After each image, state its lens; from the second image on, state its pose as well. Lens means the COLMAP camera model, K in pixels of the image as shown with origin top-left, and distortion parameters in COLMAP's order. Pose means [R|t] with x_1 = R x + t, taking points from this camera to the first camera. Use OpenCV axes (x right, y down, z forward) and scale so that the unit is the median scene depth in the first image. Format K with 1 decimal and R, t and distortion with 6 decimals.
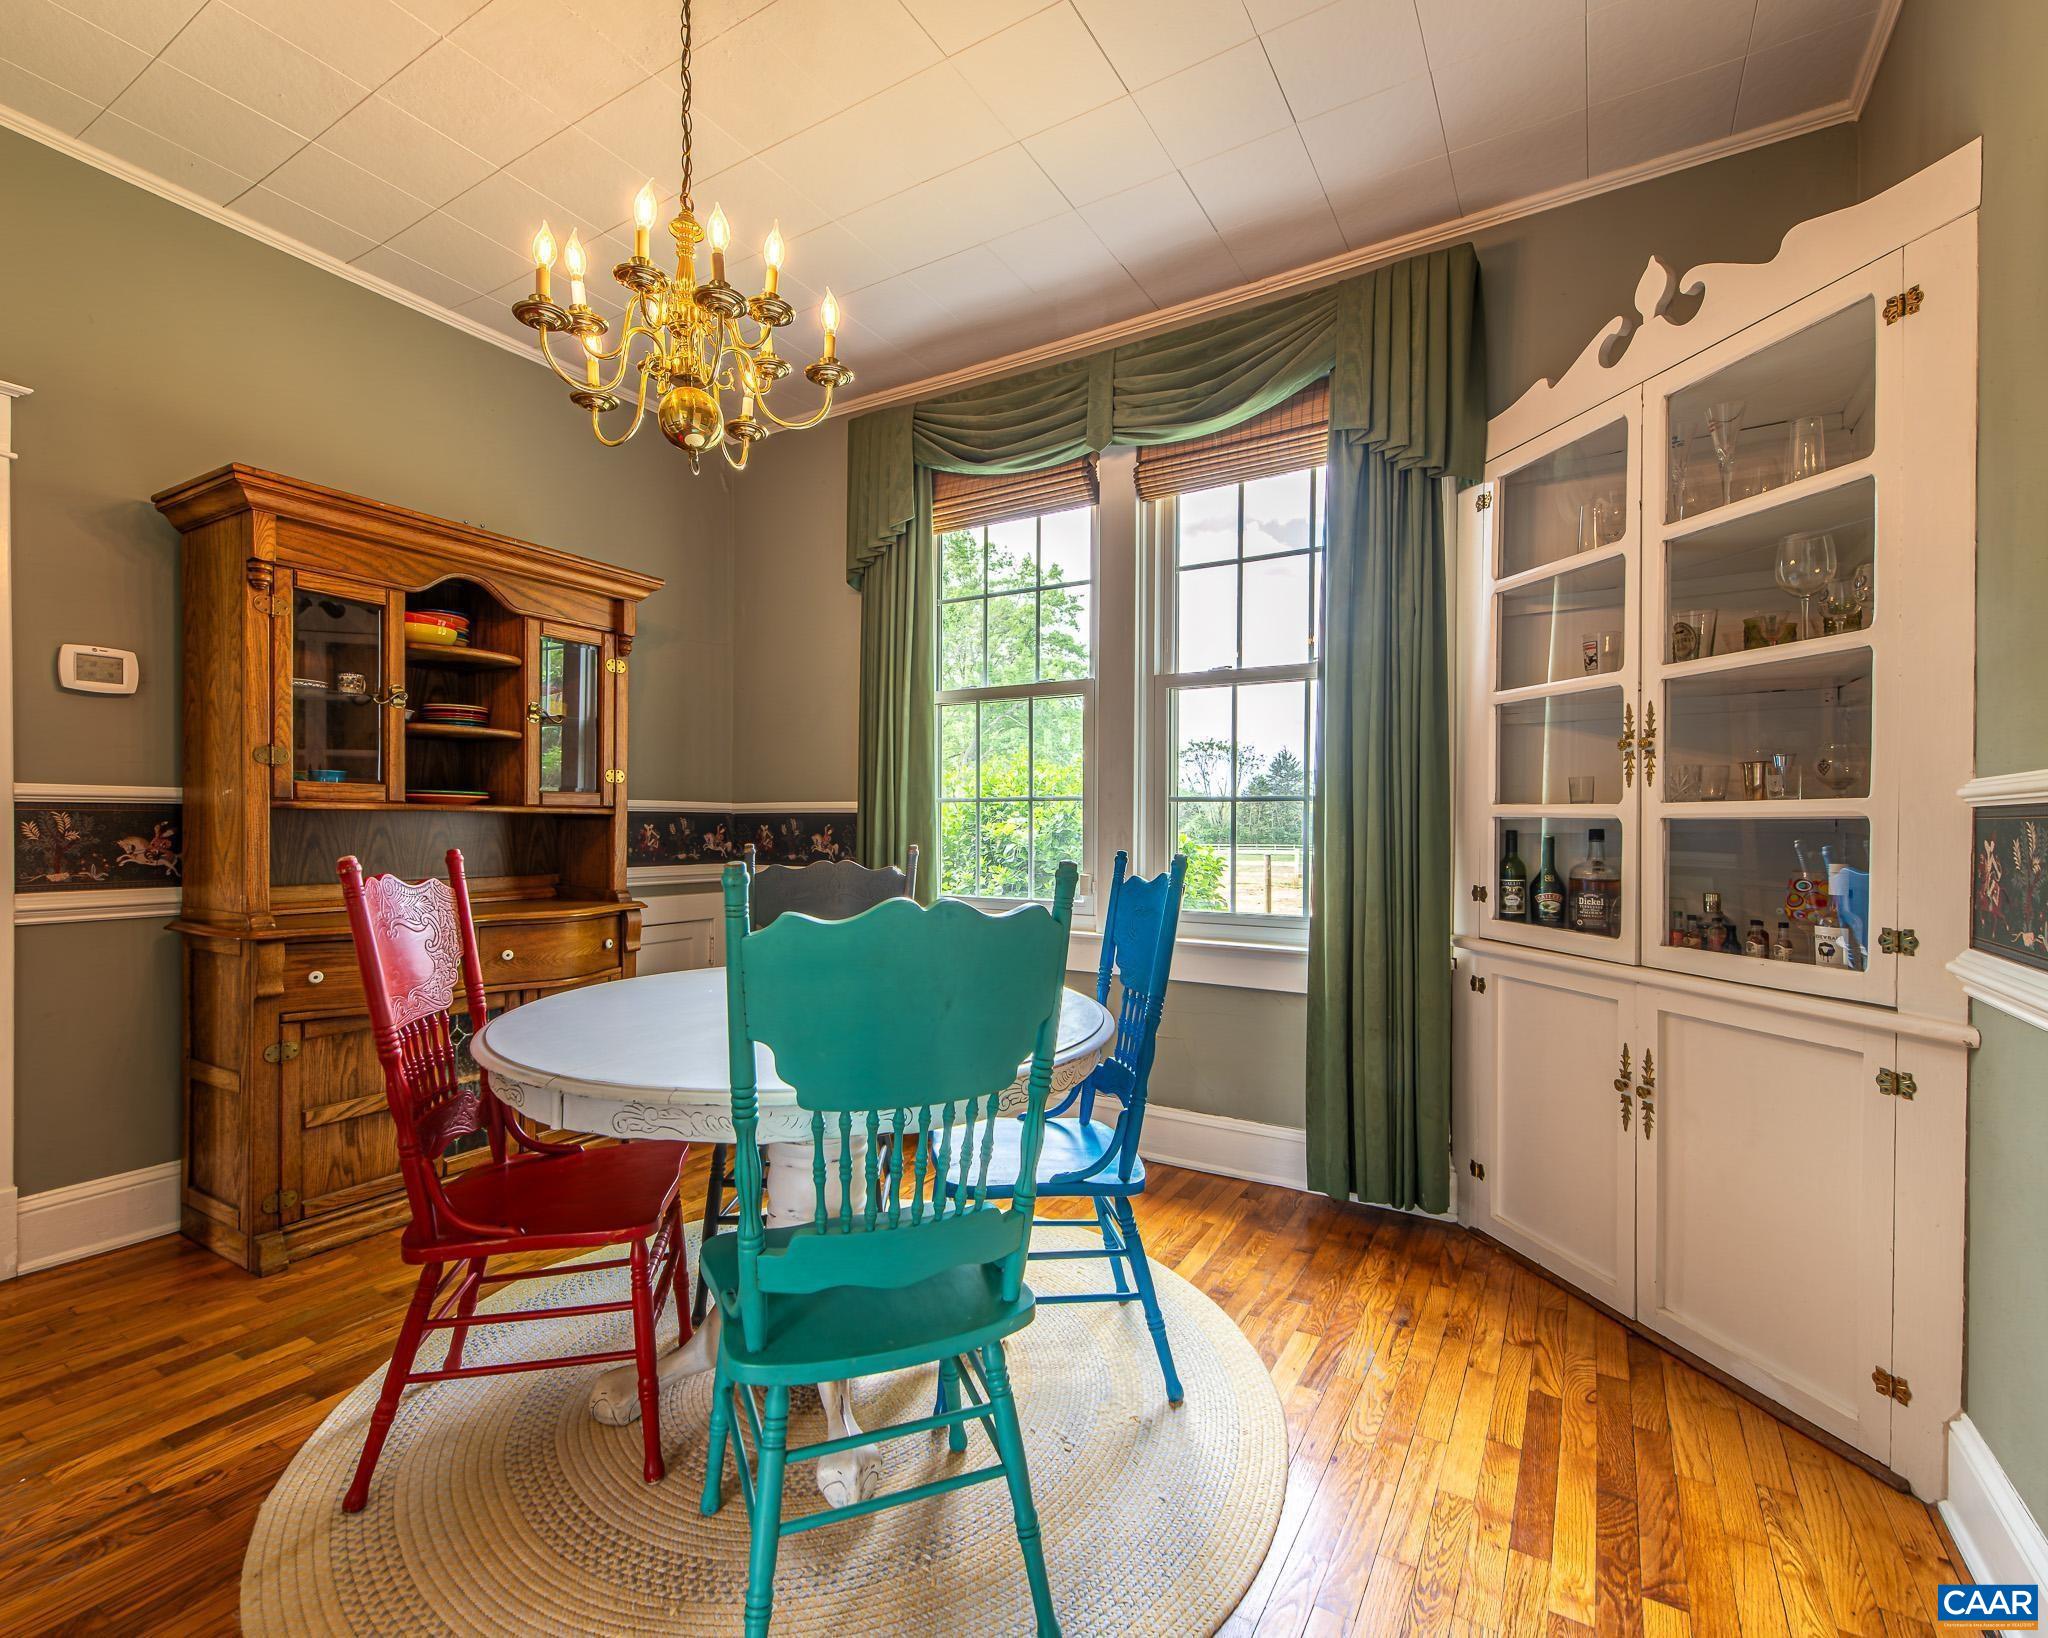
lens RADIAL K [[958.0, 0, 1015.5], [0, 958.0, 829.6], [0, 0, 1]] dist [0.021919, -0.010929]
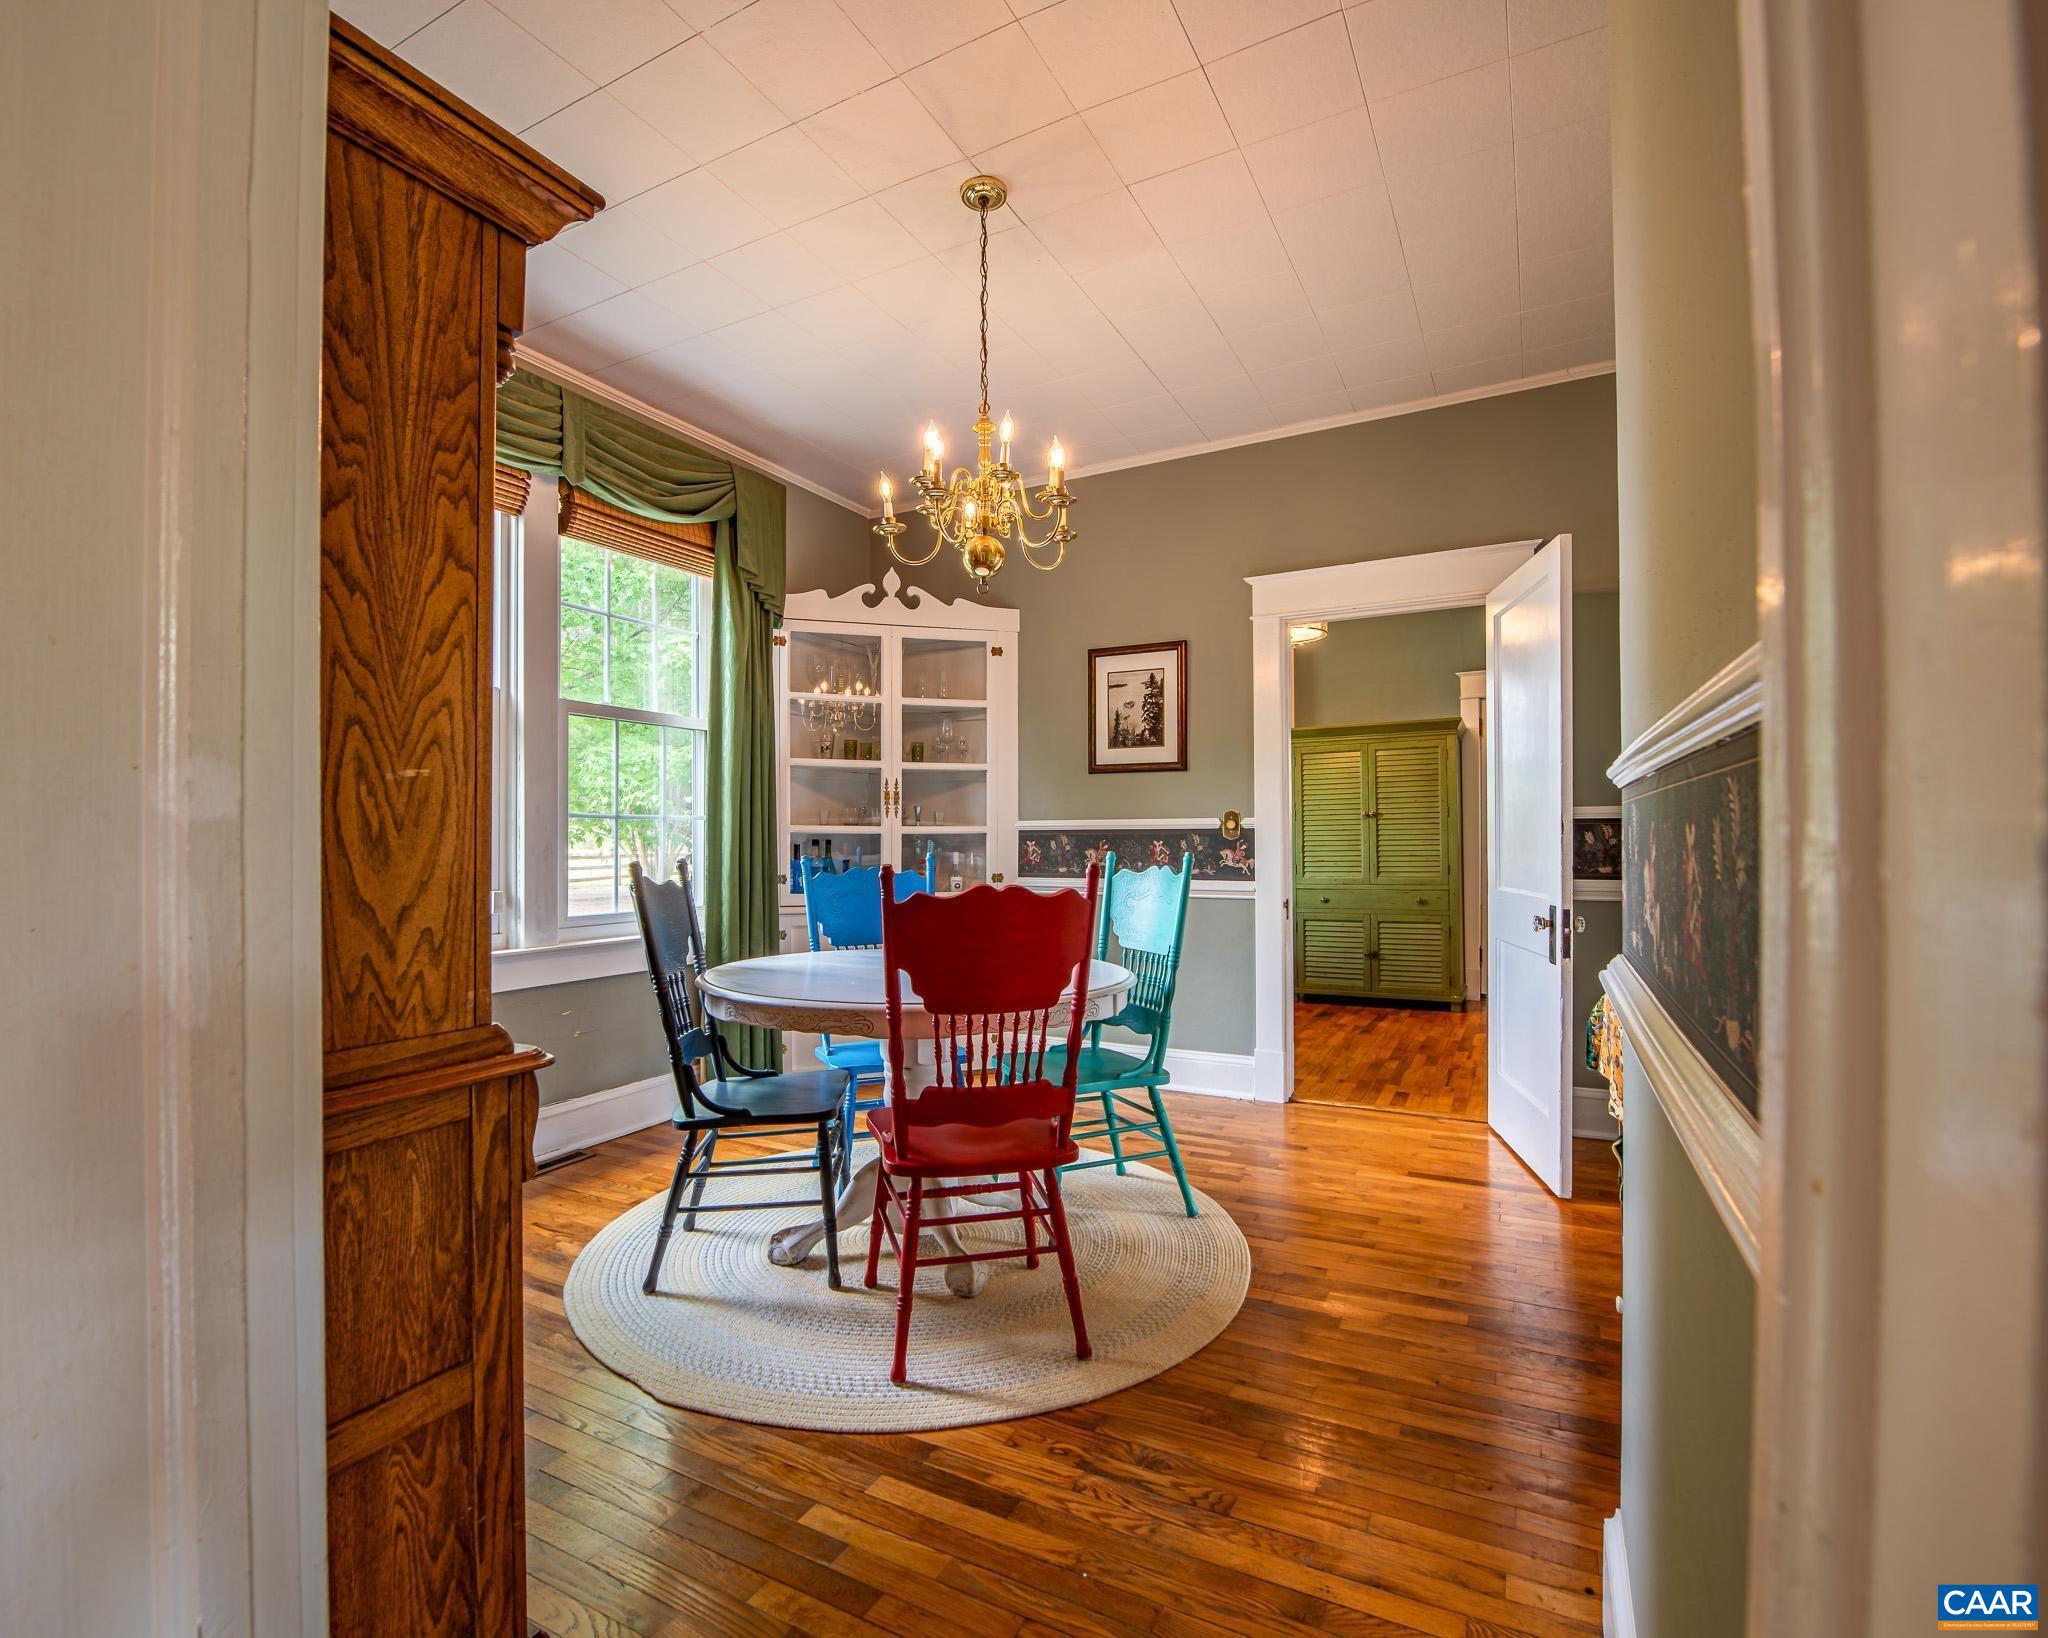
lens RADIAL K [[979.9, 0, 1019.1], [0, 979.9, 832.5], [0, 0, 1]] dist [-0.004255, -0.013305]
pose [[-0.058792, -0.002088, 0.998268, -1.511564], [0.010033, 0.999946, 0.002682, -0.018607], [-0.998220, 0.010173, -0.058768, 0.869639]]
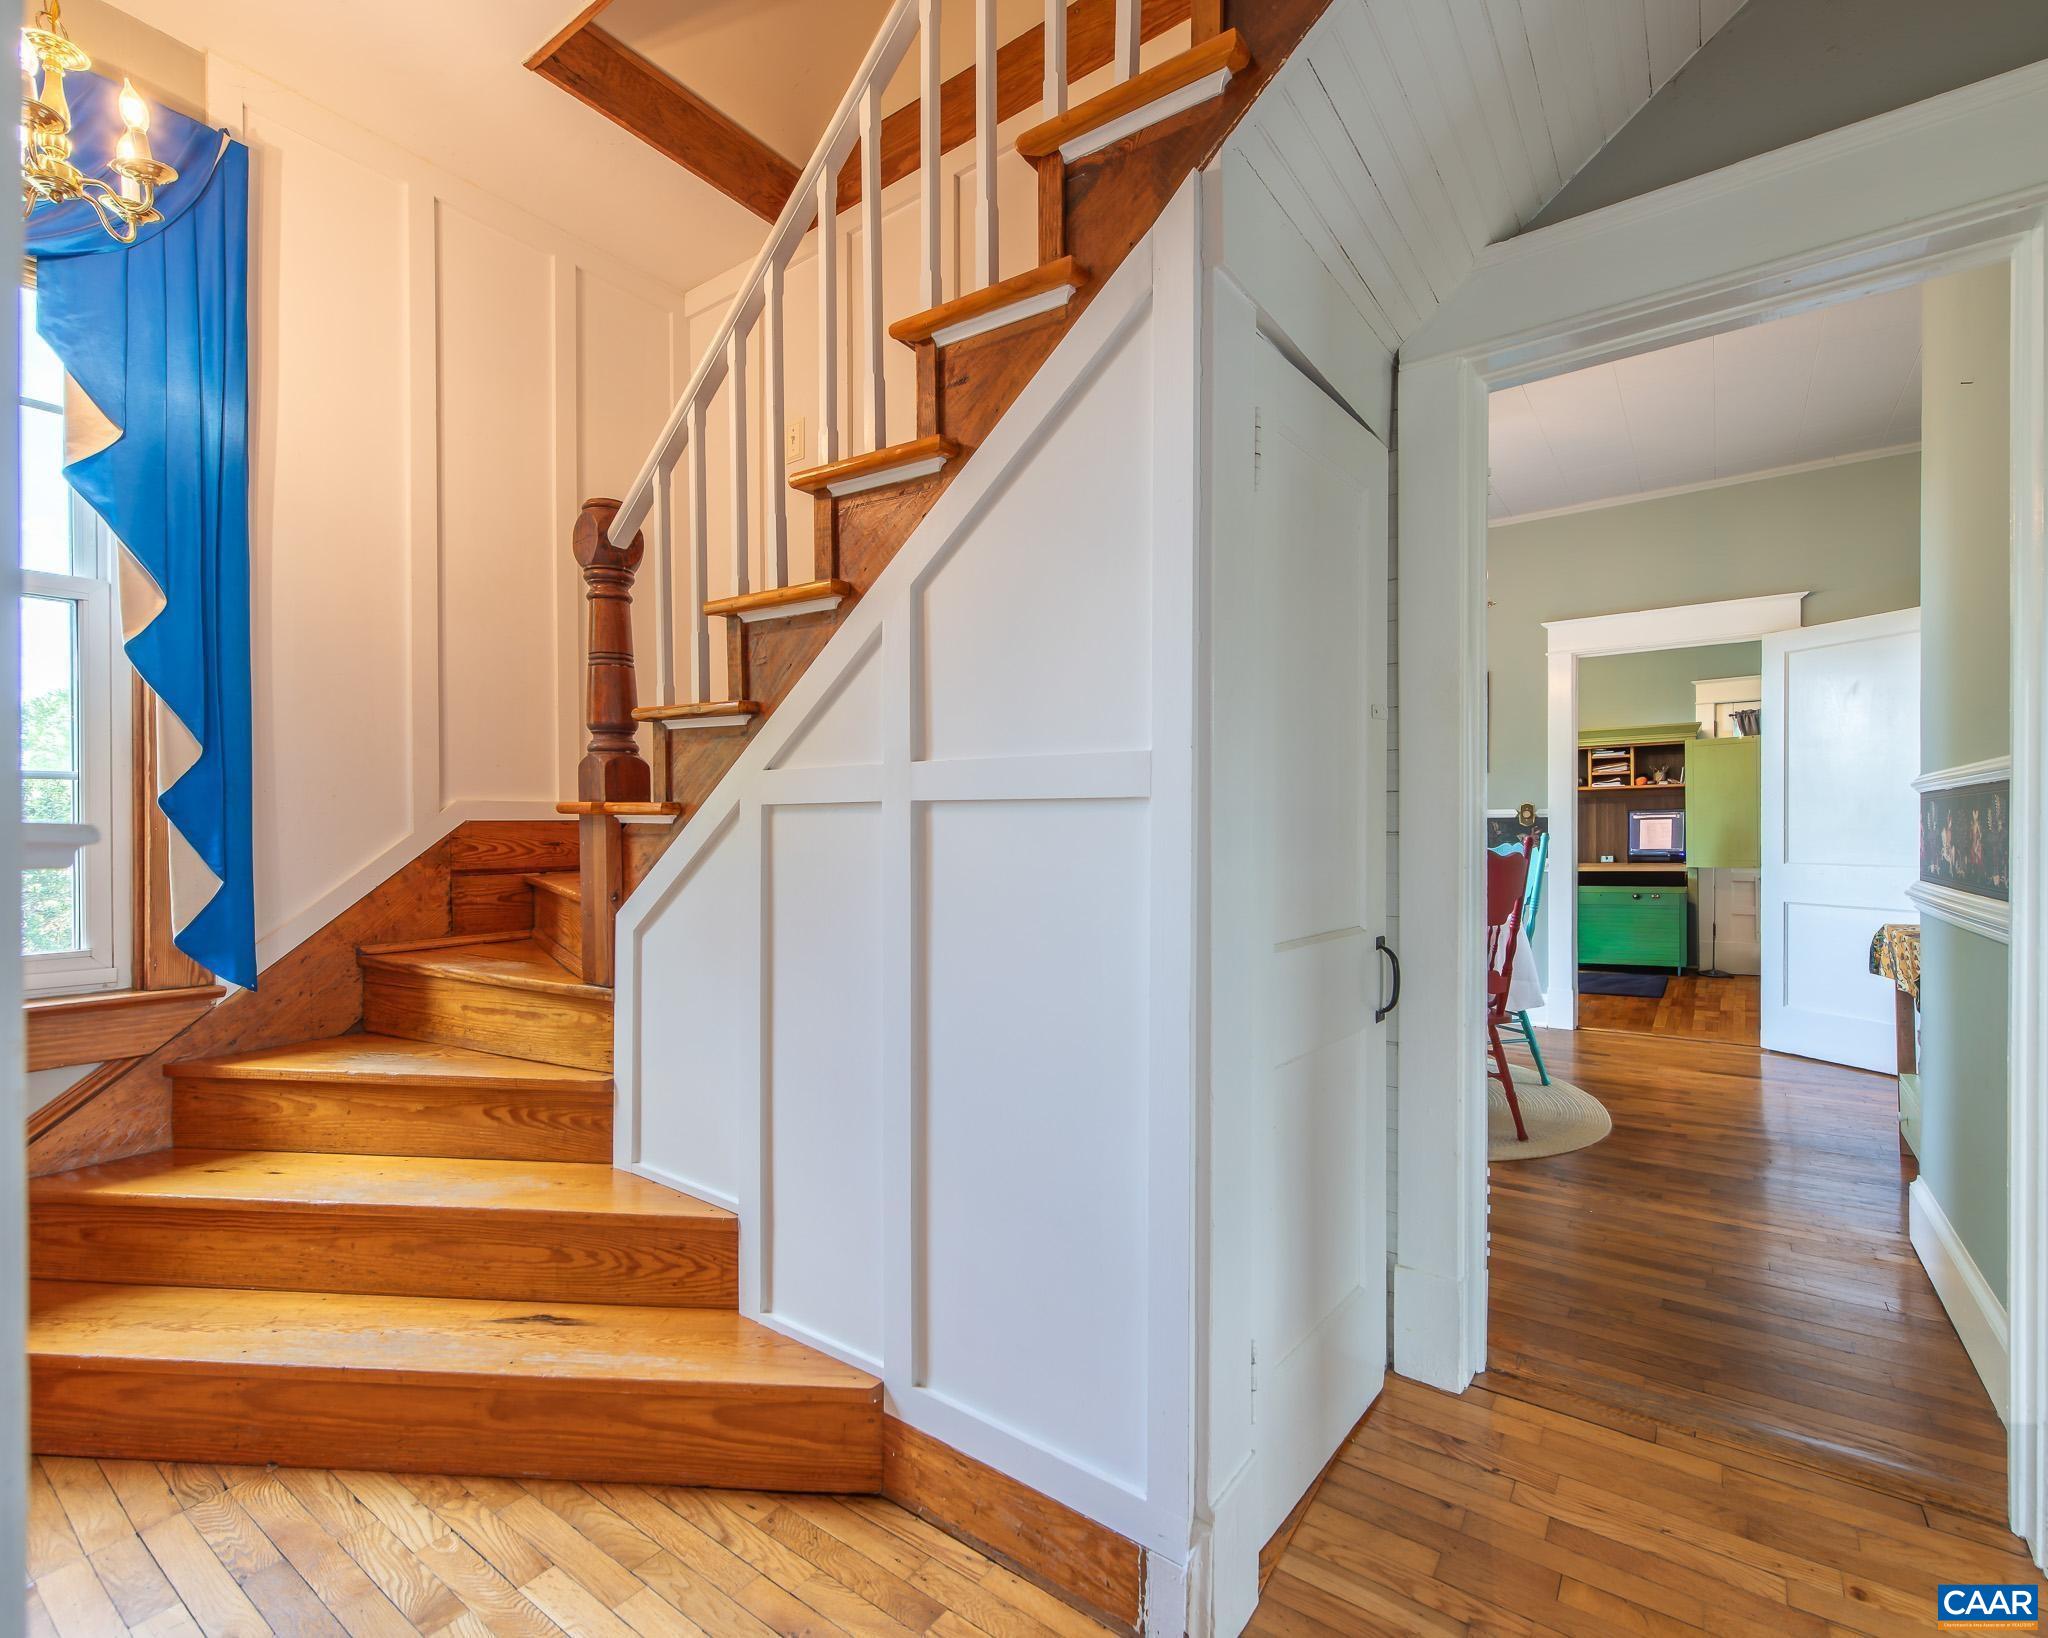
lens RADIAL K [[958.0, 0, 1015.5], [0, 958.0, 829.6], [0, 0, 1]] dist [0.021919, -0.010929]
pose [[0.080506, -0.007962, 0.996722, -2.186221], [0.008487, 0.999937, 0.007303, -0.014715], [-0.996718, 0.007872, 0.080569, 1.460698]]
